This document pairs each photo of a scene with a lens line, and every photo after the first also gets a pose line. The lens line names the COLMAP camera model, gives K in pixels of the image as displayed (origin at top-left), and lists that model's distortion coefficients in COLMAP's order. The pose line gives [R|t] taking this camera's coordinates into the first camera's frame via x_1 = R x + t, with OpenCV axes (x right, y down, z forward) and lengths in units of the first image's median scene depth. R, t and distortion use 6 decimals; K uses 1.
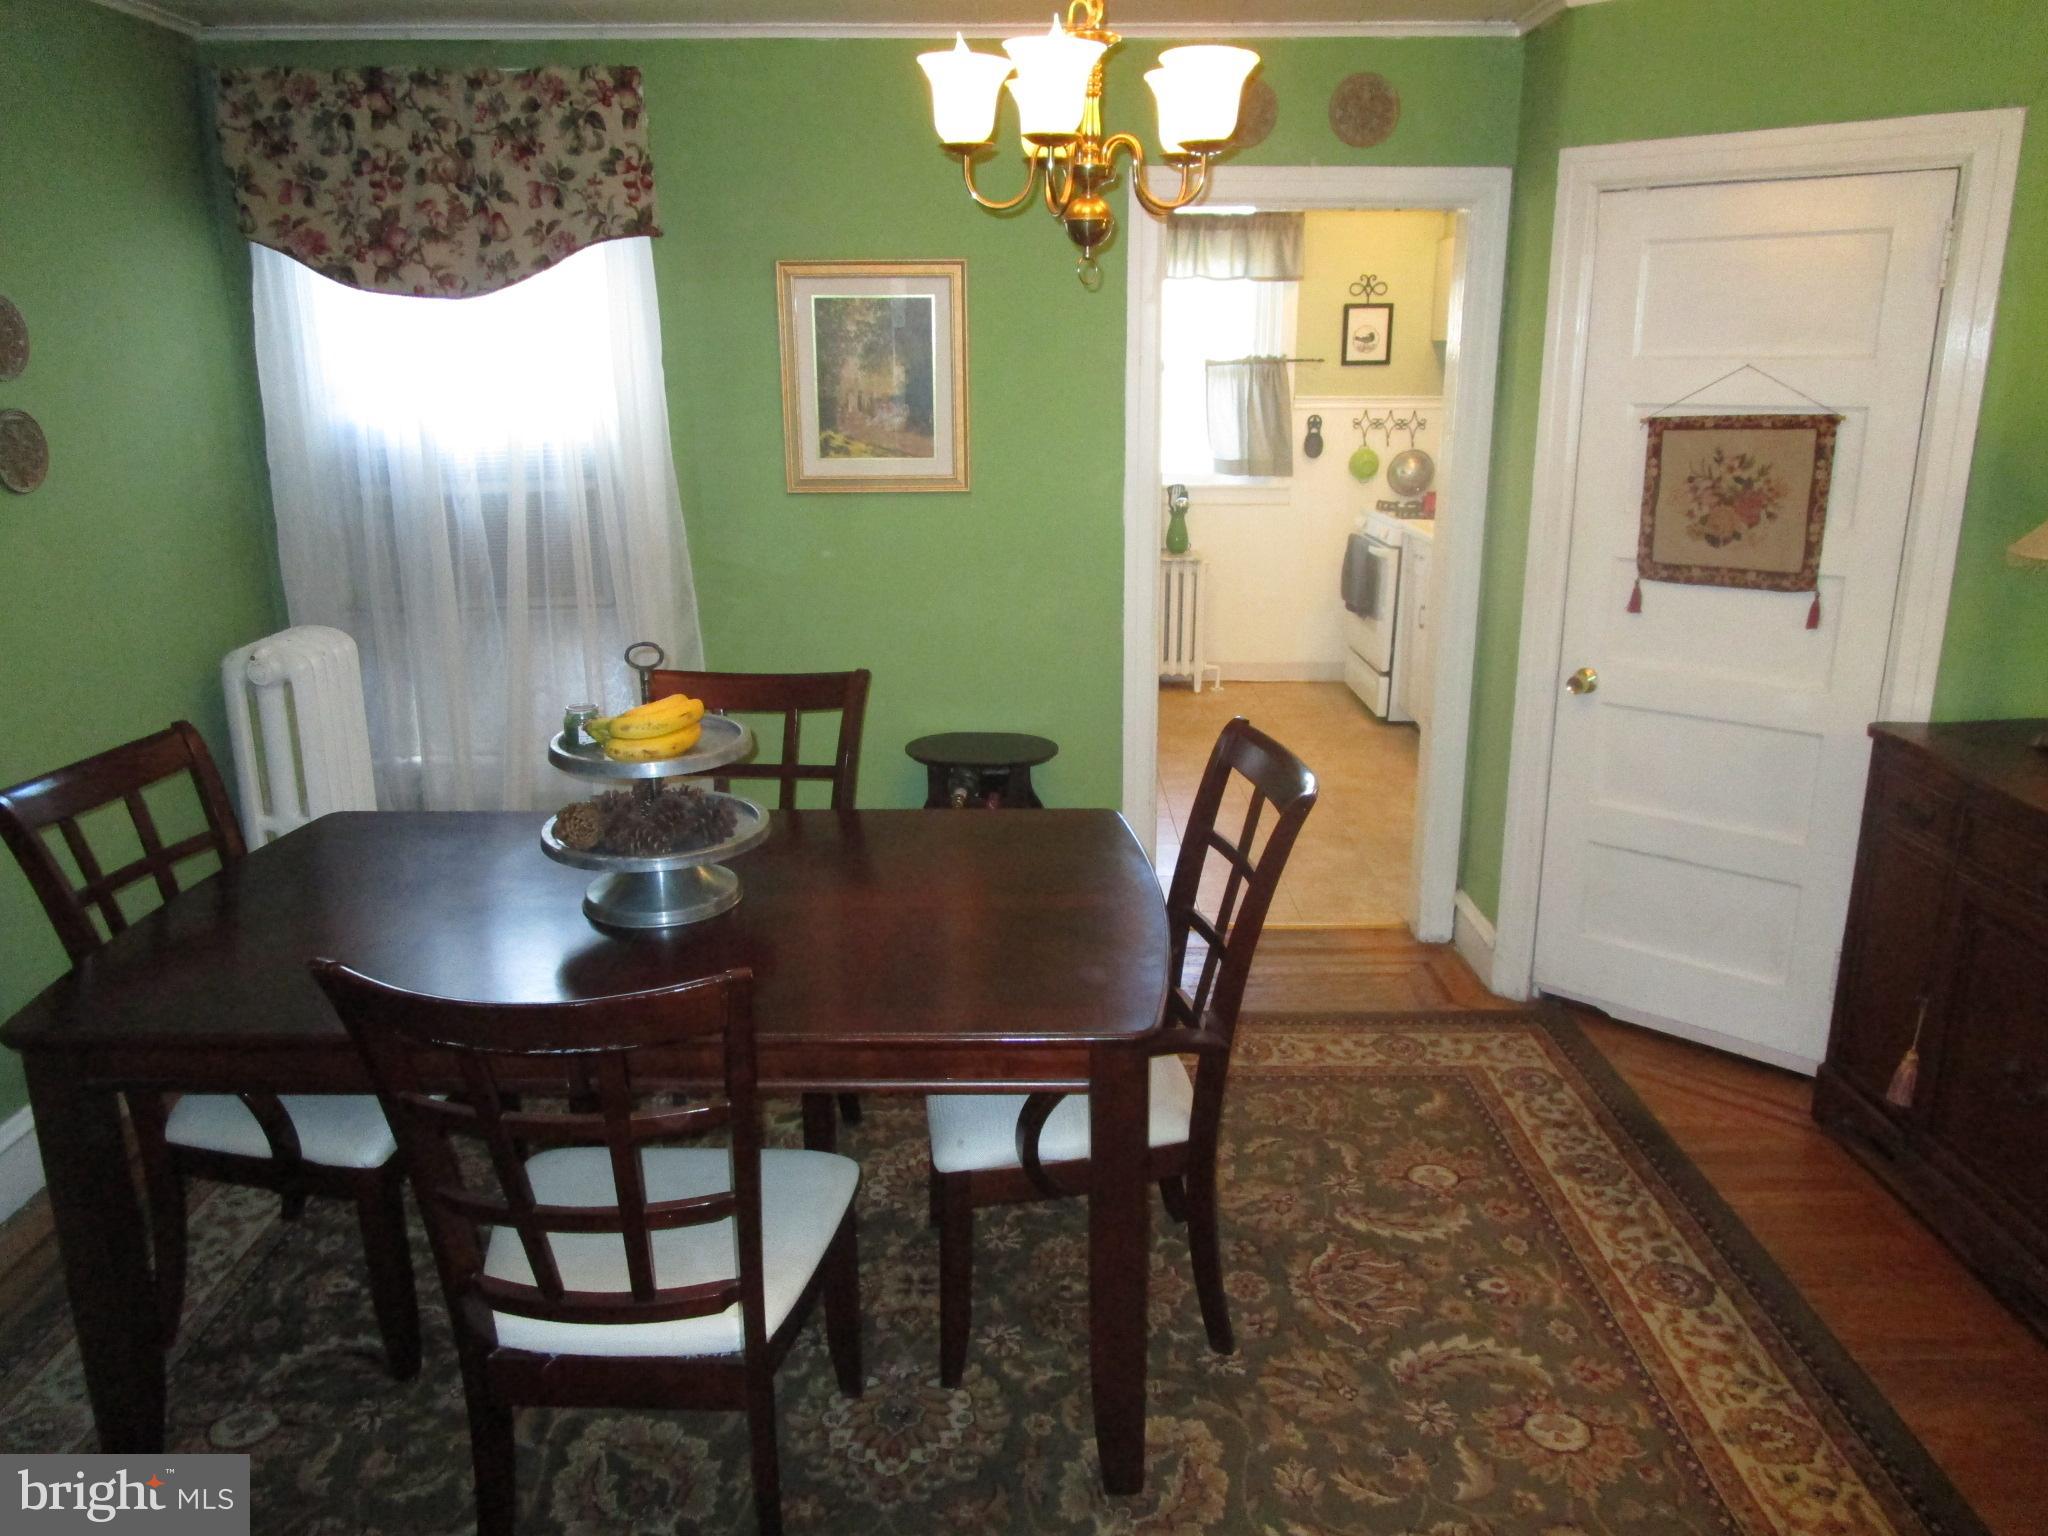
lens RADIAL K [[1461.5, 0, 1032.4], [0, 1461.5, 763.2], [0, 0, 1]] dist [-0.033180, 0.014082]
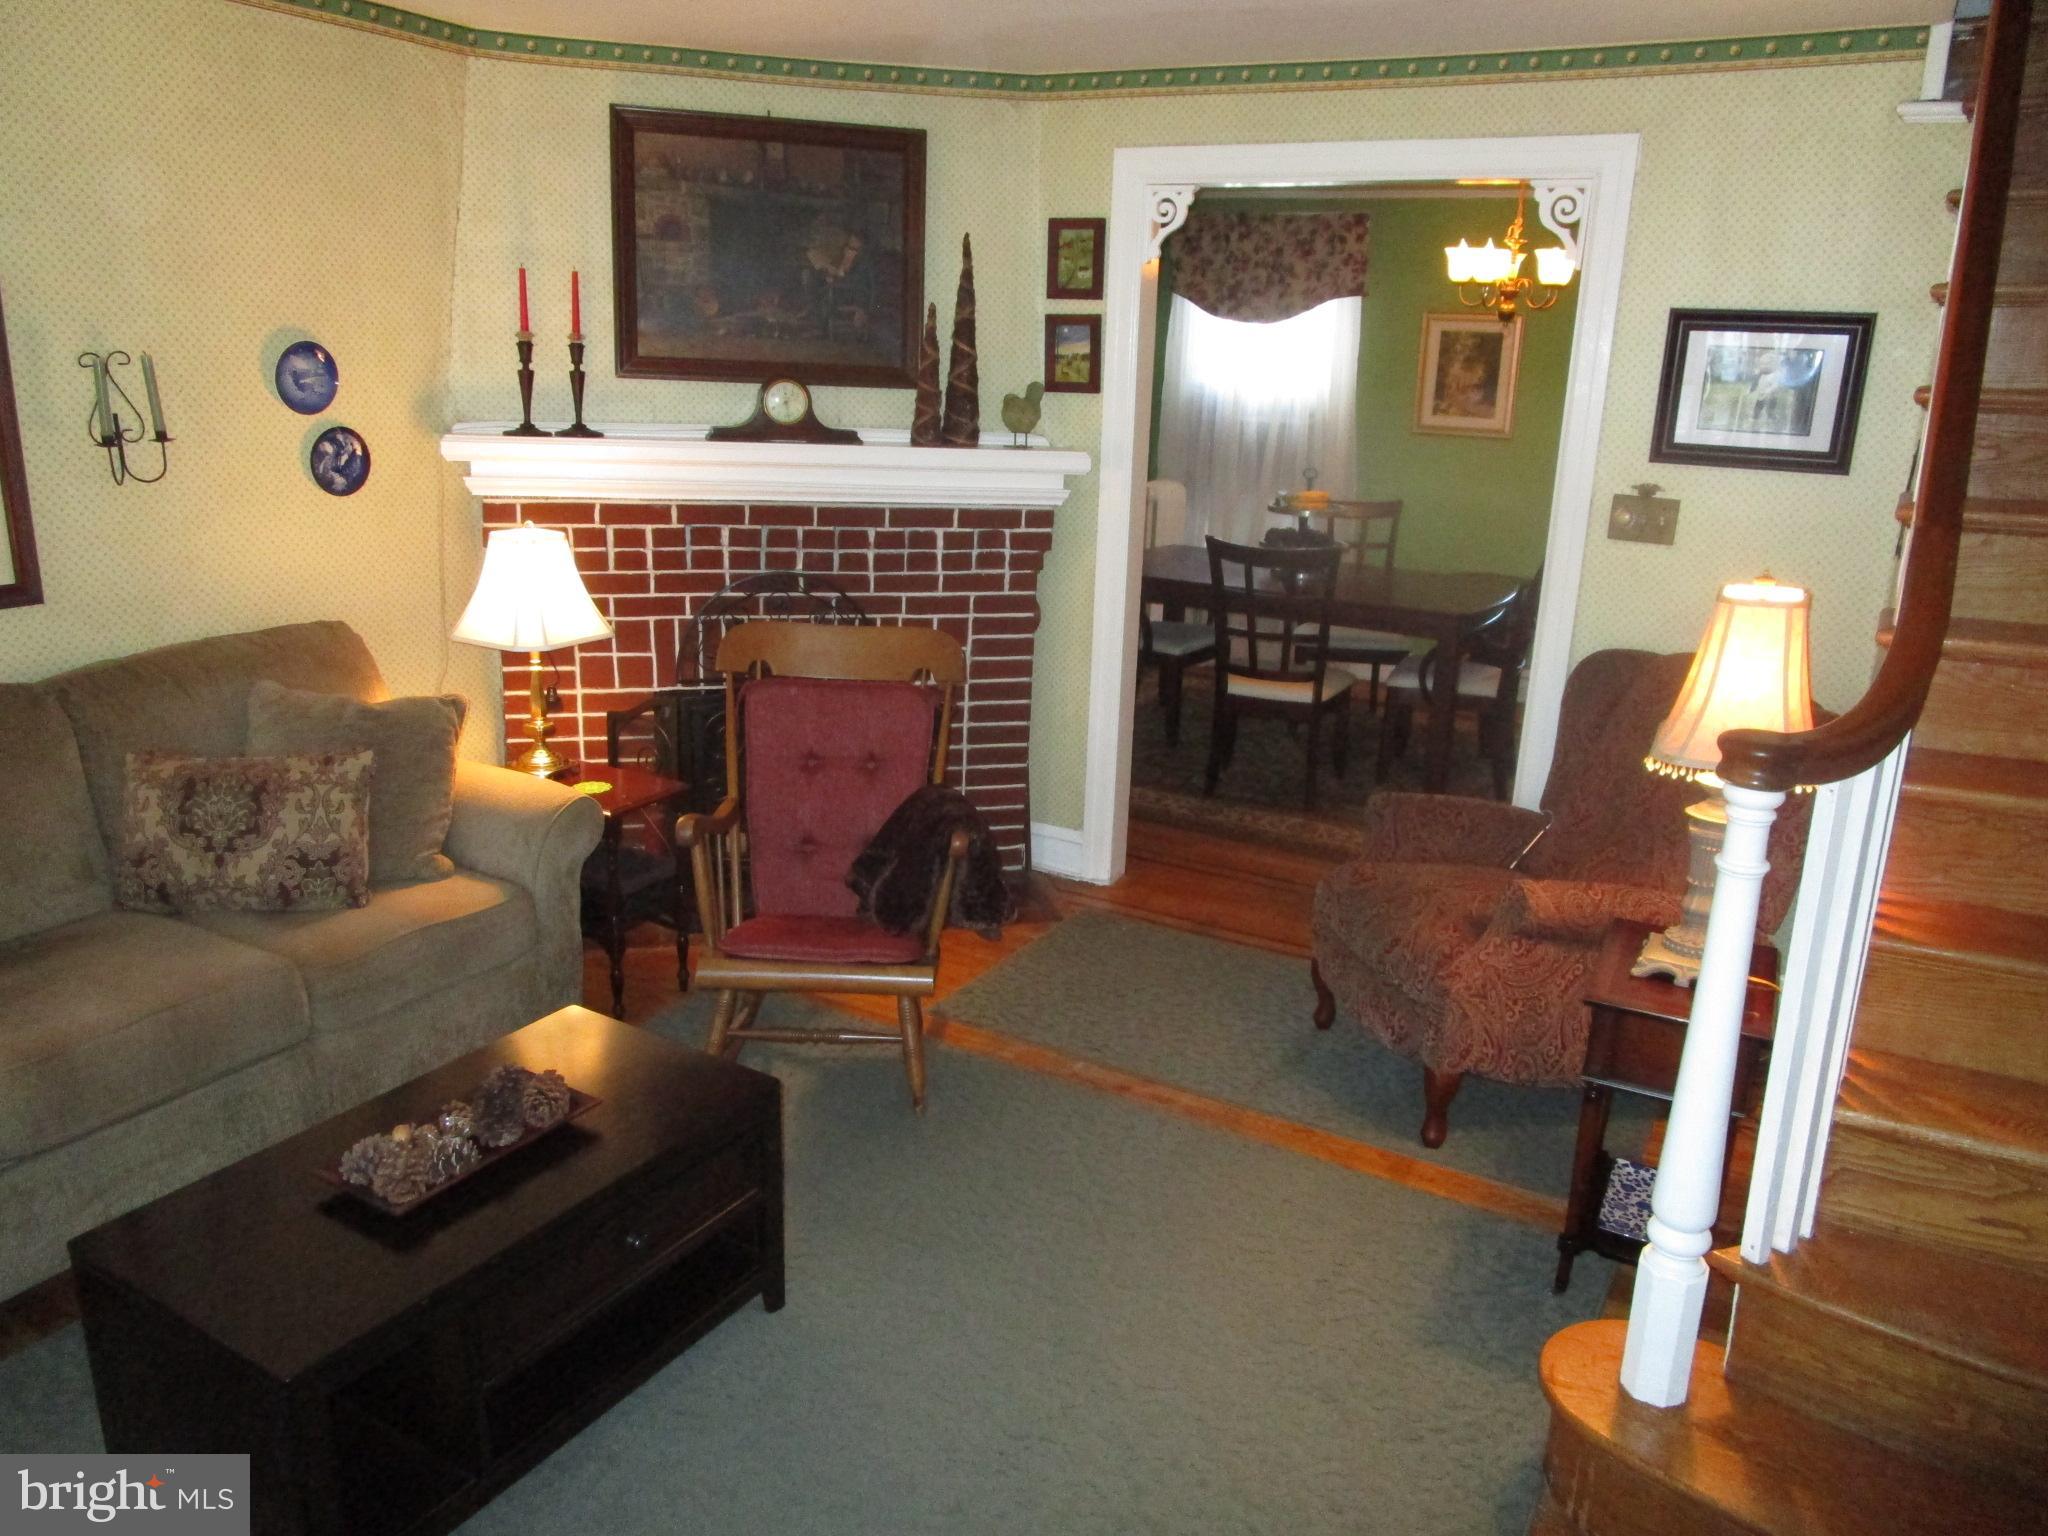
lens RADIAL K [[1461.5, 0, 1045.1], [0, 1461.5, 774.4], [0, 0, 1]] dist [-0.033180, 0.014082]
pose [[0.889701, 0.163441, -0.426286, 0.305568], [-0.163524, 0.985857, 0.036693, 0.277870], [0.426254, 0.037062, 0.903844, -0.952921]]
